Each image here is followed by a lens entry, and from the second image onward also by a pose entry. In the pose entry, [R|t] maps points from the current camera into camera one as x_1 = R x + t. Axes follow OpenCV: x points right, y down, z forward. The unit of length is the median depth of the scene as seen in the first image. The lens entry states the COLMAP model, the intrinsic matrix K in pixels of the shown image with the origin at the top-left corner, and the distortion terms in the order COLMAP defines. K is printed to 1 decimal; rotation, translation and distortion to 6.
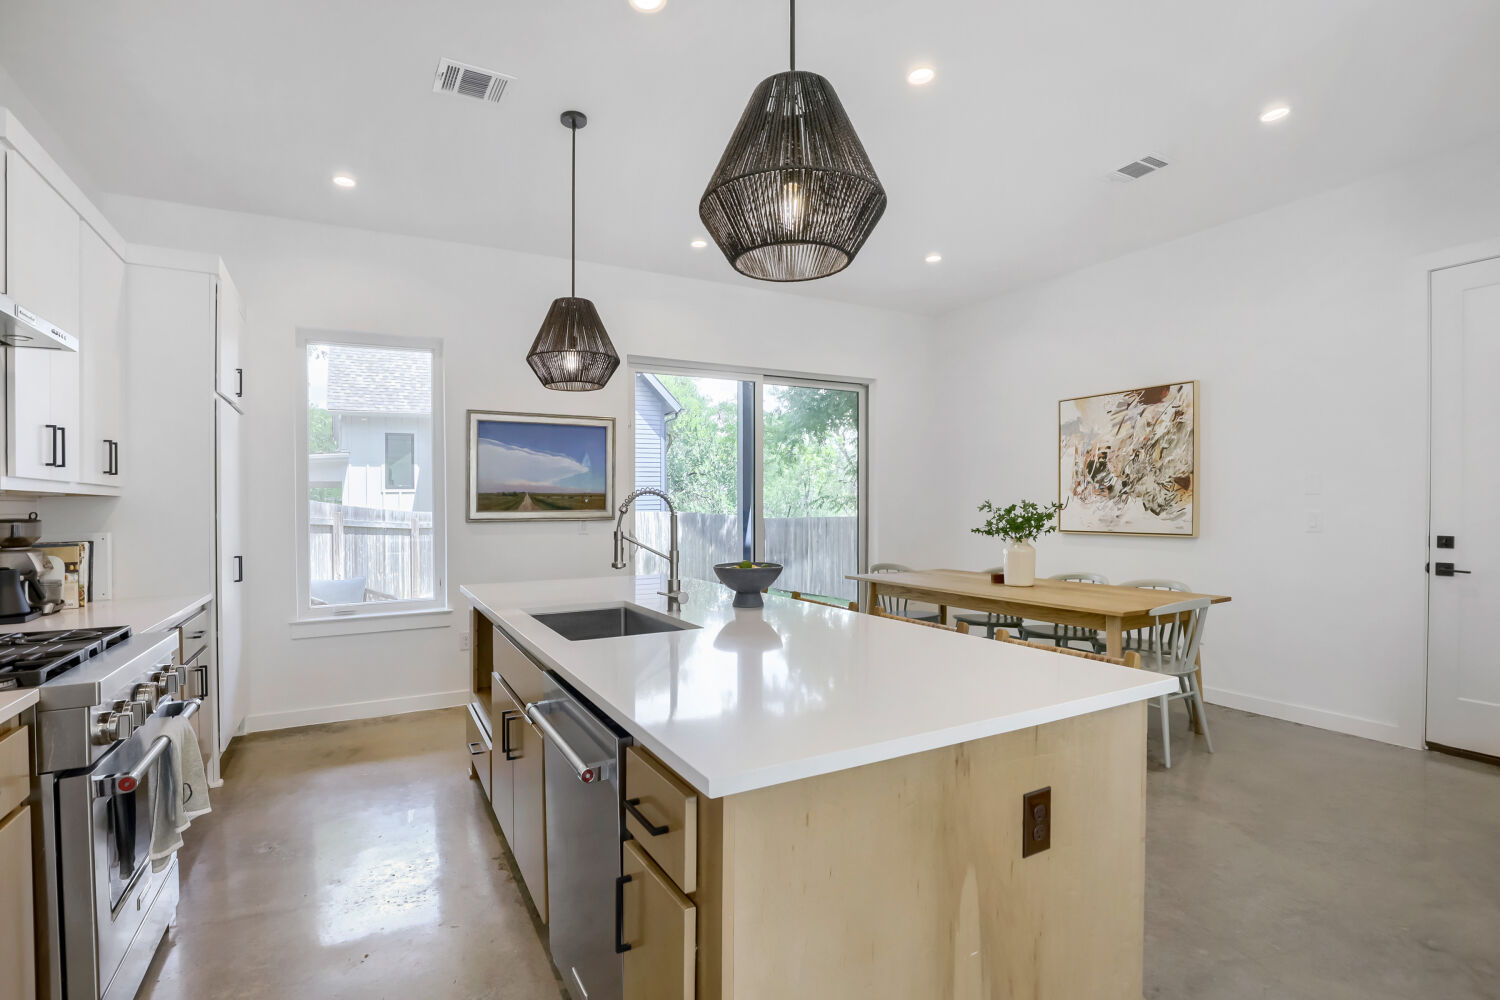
lens RADIAL K [[701.4, 0, 751.3], [0, 701.4, 509.8], [0, 0, 1]] dist [-0.020610, -0.004179]
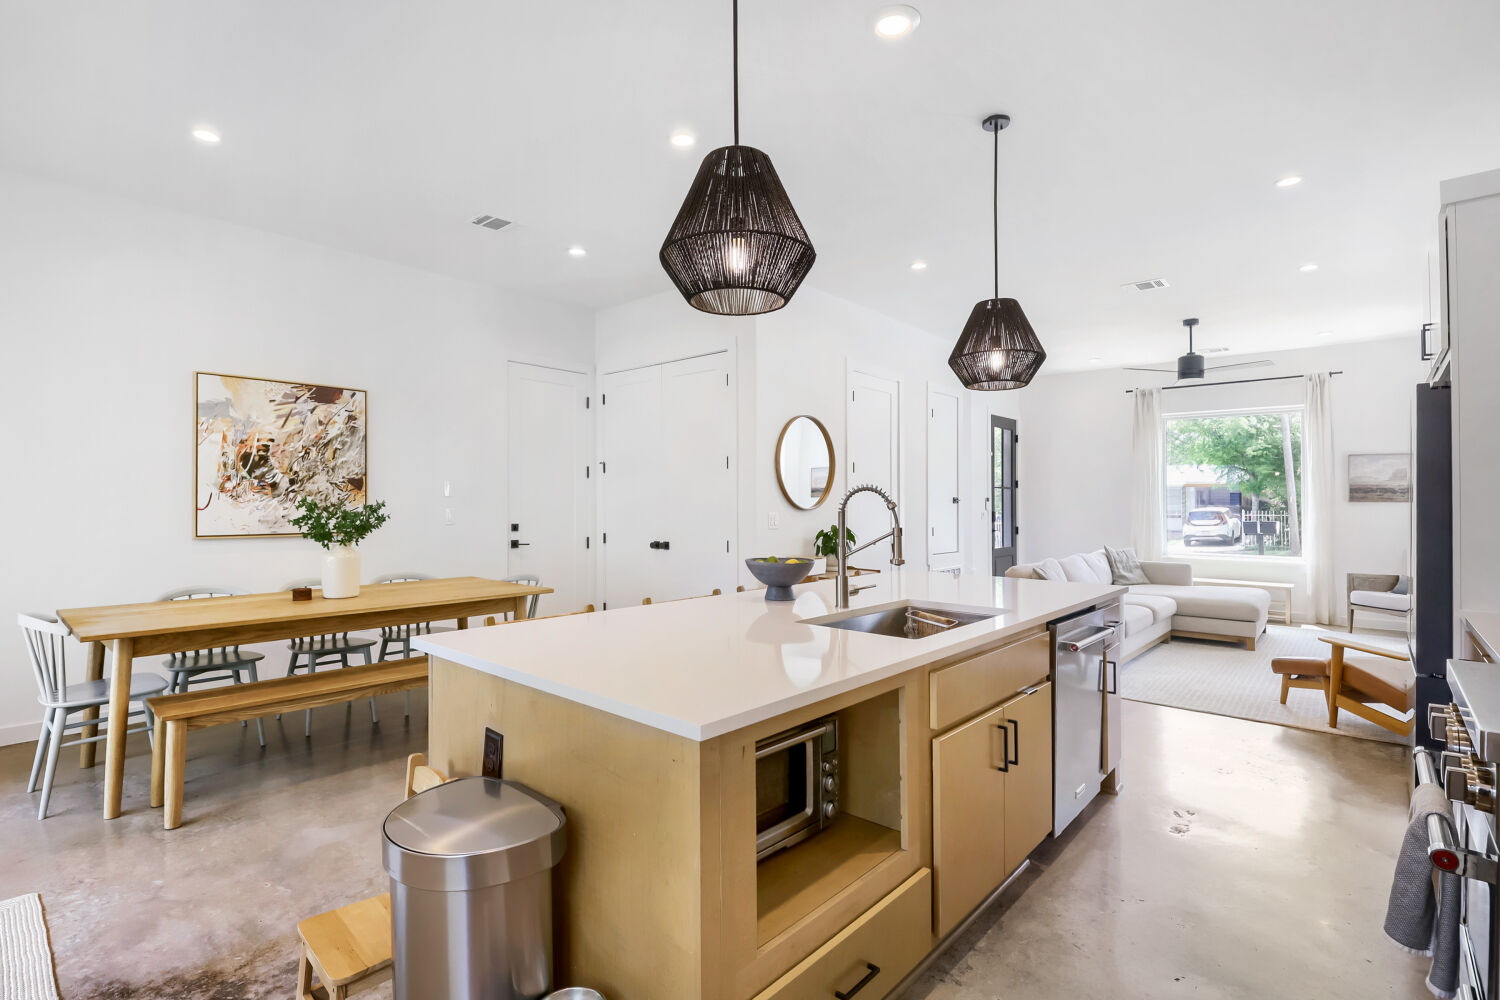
lens RADIAL K [[701.4, 0, 741.5], [0, 701.4, 516.5], [0, 0, 1]] dist [-0.020610, -0.004179]
pose [[-0.326994, -0.017452, 0.944865, -0.553073], [-0.000061, 0.999830, 0.018446, -0.007716], [-0.945027, 0.005974, -0.326939, 0.745076]]
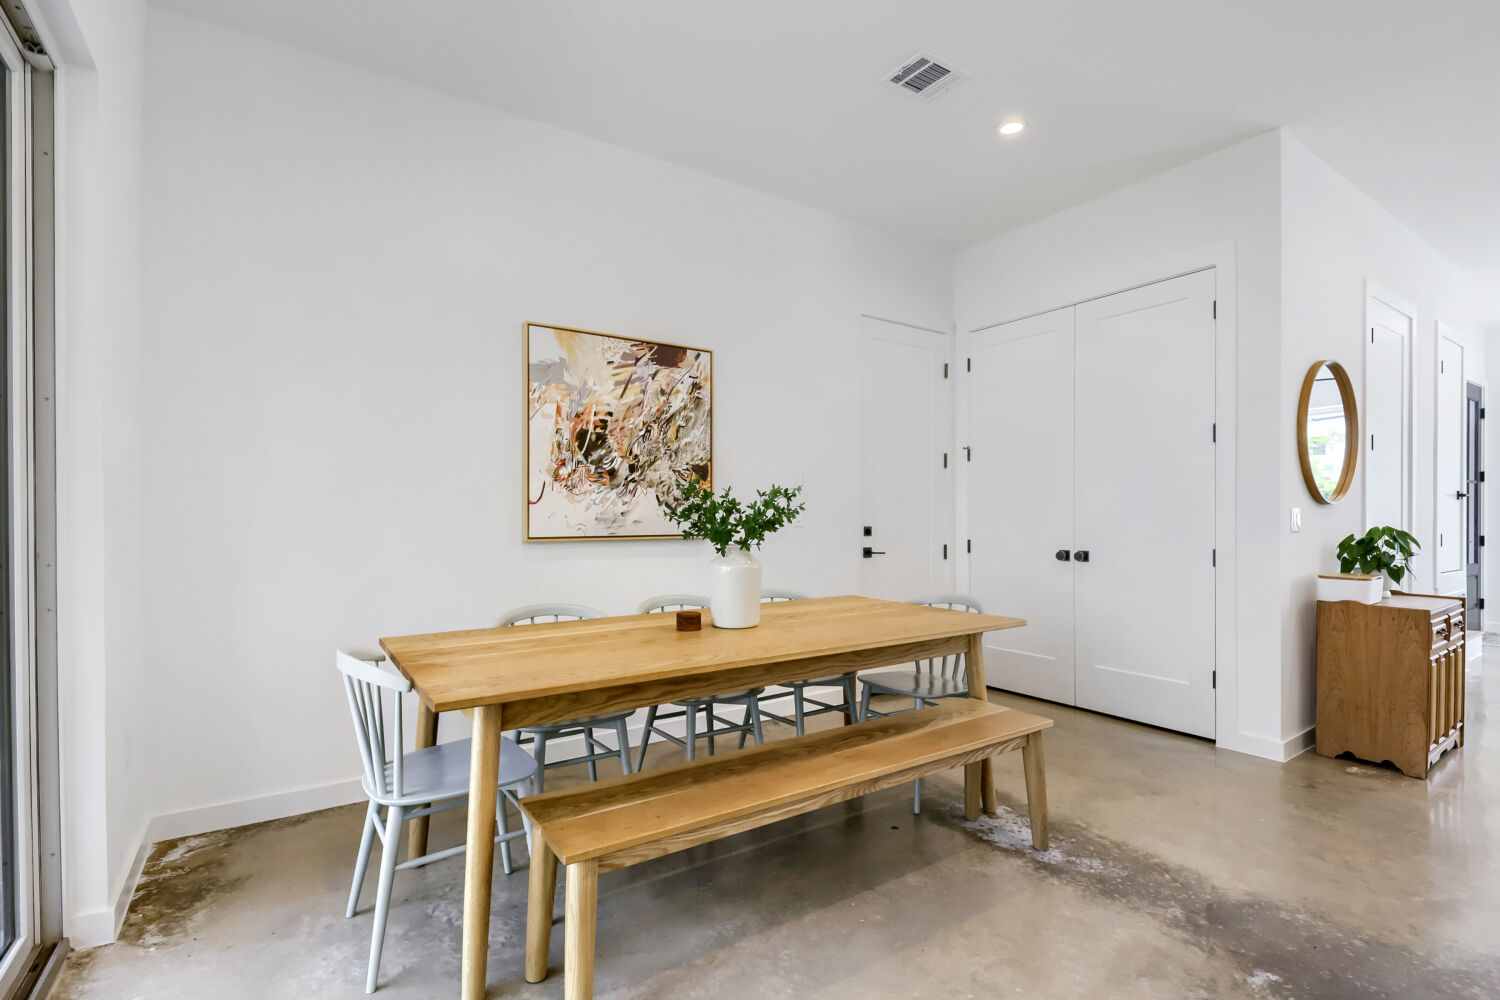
lens RADIAL K [[701.4, 0, 769.9], [0, 701.4, 534.9], [0, 0, 1]] dist [-0.020610, -0.004179]
pose [[-0.088879, -0.024849, 0.995732, -0.201927], [0.005011, 0.999665, 0.025395, 0.014126], [-0.996030, 0.007246, -0.088724, 0.935848]]
